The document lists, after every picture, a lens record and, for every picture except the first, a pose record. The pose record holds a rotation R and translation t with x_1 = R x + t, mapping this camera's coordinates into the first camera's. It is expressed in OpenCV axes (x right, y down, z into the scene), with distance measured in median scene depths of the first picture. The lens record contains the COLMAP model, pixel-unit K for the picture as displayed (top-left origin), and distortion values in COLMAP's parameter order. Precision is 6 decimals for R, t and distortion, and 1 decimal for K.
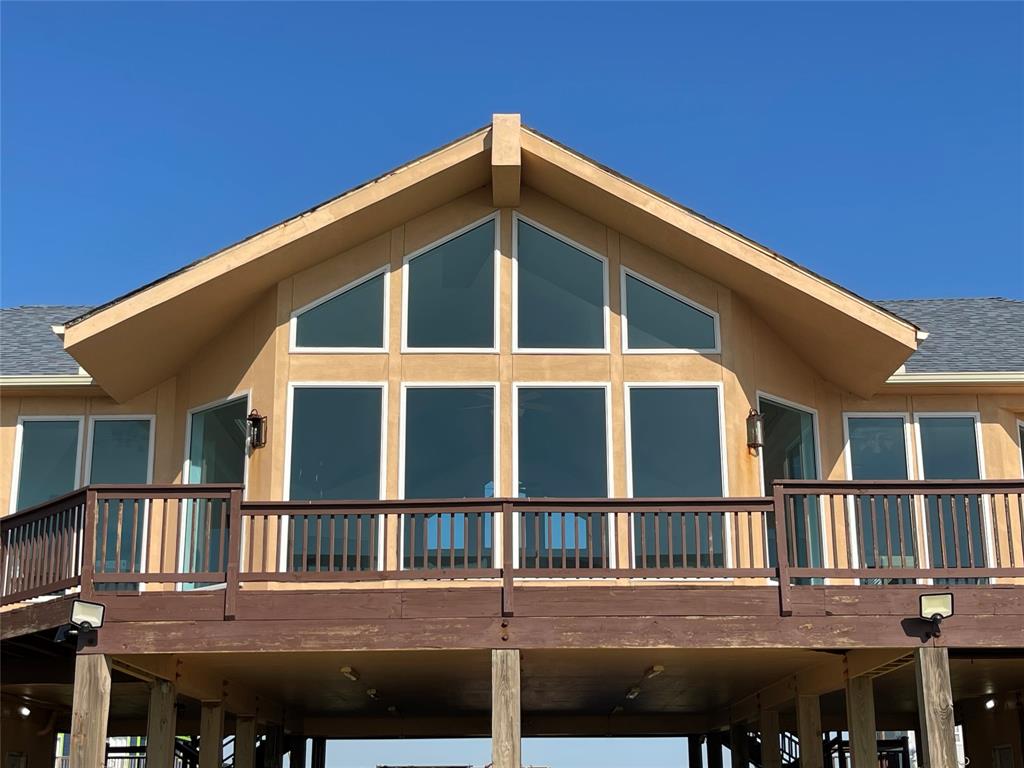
lens RADIAL K [[1413.1, 0, 512.6], [0, 1413.1, 381.6], [0, 0, 1]] dist [0.045596, 0.000000]
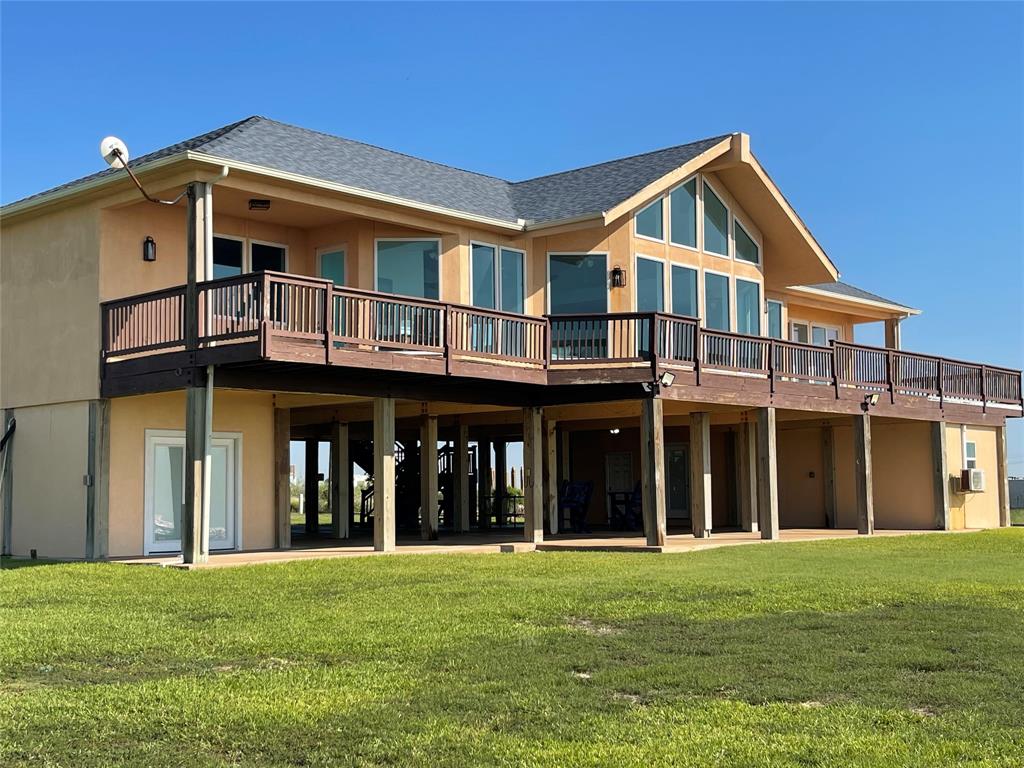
lens RADIAL K [[1283.9, 0, 512.1], [0, 1283.9, 387.7], [0, 0, 1]] dist [0.045984, 0.000000]
pose [[0.687207, 0.062281, 0.723787, -1.449422], [-0.199034, 0.974337, 0.105133, 0.026655], [-0.698665, -0.216306, 0.681967, -0.052952]]
